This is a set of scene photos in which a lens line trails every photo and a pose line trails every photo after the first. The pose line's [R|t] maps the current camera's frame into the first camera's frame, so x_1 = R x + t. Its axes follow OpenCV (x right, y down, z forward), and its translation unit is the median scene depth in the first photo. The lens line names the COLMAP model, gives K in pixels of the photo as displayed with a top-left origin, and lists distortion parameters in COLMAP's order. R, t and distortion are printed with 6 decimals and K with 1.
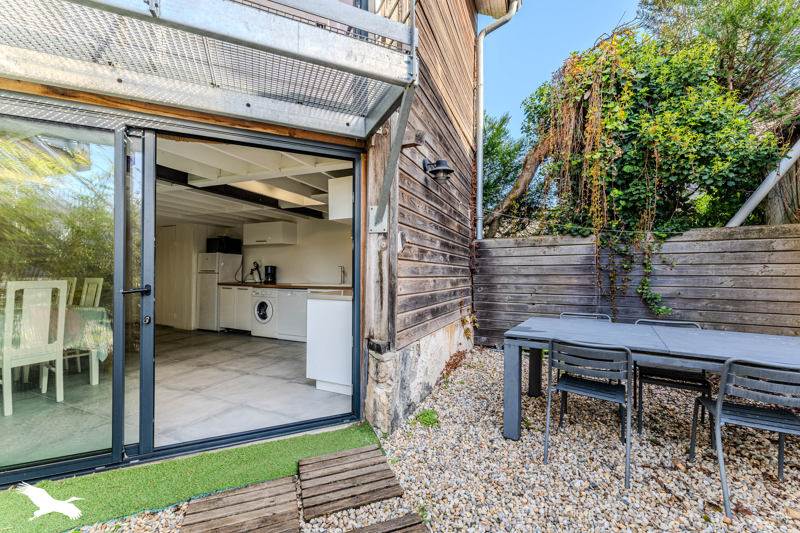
lens RADIAL K [[328.6, 0, 401.7], [0, 328.6, 270.1], [0, 0, 1]] dist [0.000323, 0.000220]
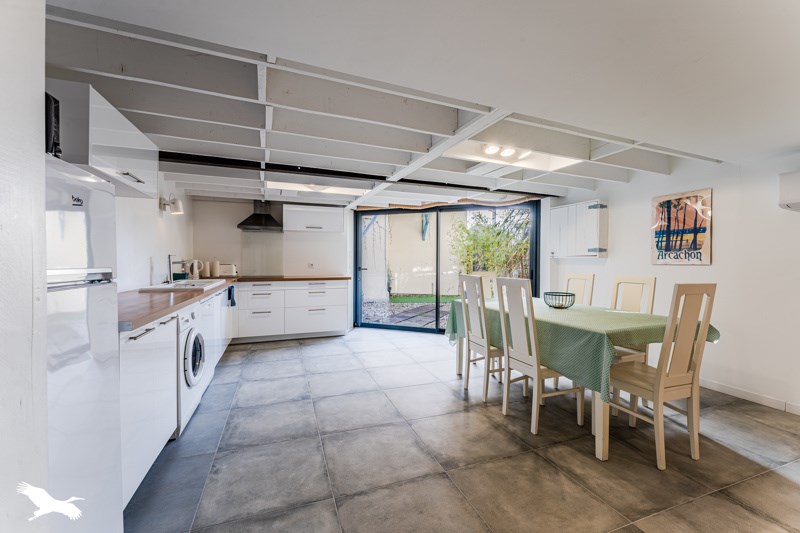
lens RADIAL K [[328.6, 0, 403.1], [0, 328.6, 267.9], [0, 0, 1]] dist [0.000323, 0.000220]
pose [[-0.712031, -0.020259, 0.701855, -1.276886], [-0.014296, 0.999795, 0.014355, -0.003087], [-0.702002, 0.000188, -0.712175, 1.553692]]
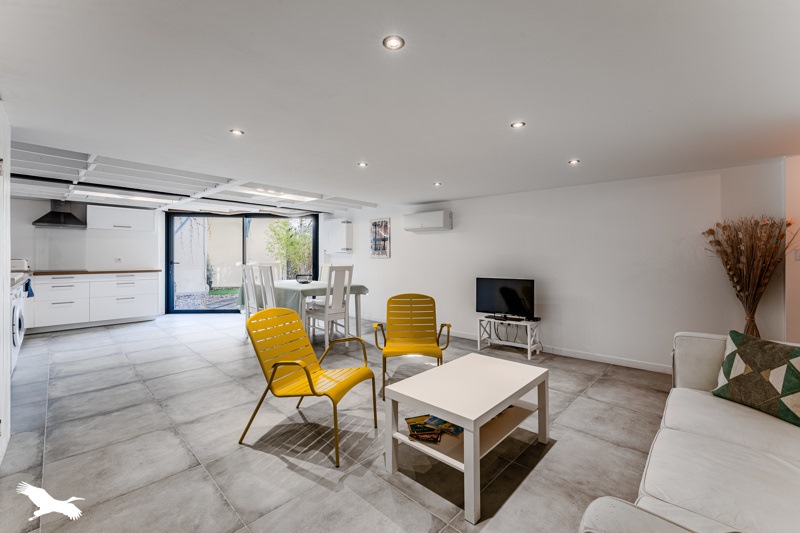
lens RADIAL K [[328.6, 0, 395.7], [0, 328.6, 259.1], [0, 0, 1]] dist [0.000323, 0.000220]
pose [[-0.944105, -0.008507, 0.329534, -1.756045], [-0.009773, 0.999950, -0.002184, -0.002084], [-0.329499, -0.005283, -0.944141, 1.862135]]
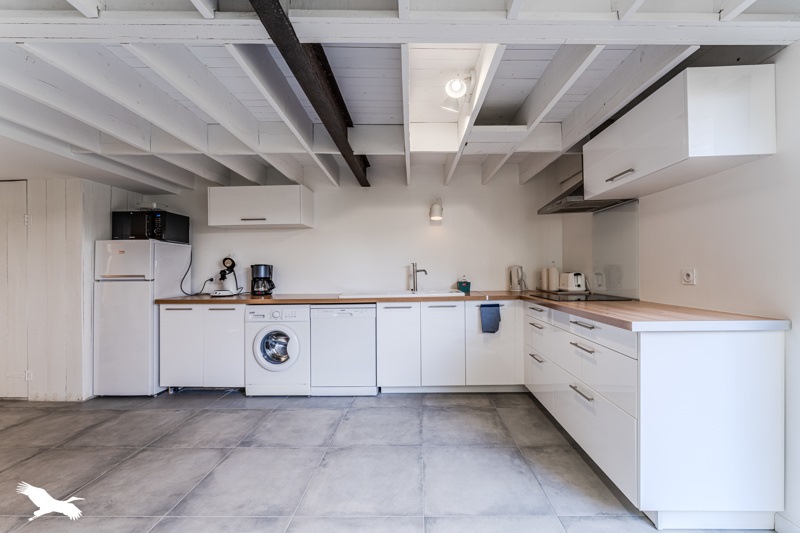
lens RADIAL K [[328.6, 0, 400.9], [0, 328.6, 269.0], [0, 0, 1]] dist [0.000323, 0.000220]
pose [[0.917510, -0.016302, 0.397378, -0.611148], [0.015561, 0.999866, 0.005088, -0.006915], [-0.397408, 0.001515, 0.917641, 0.578517]]
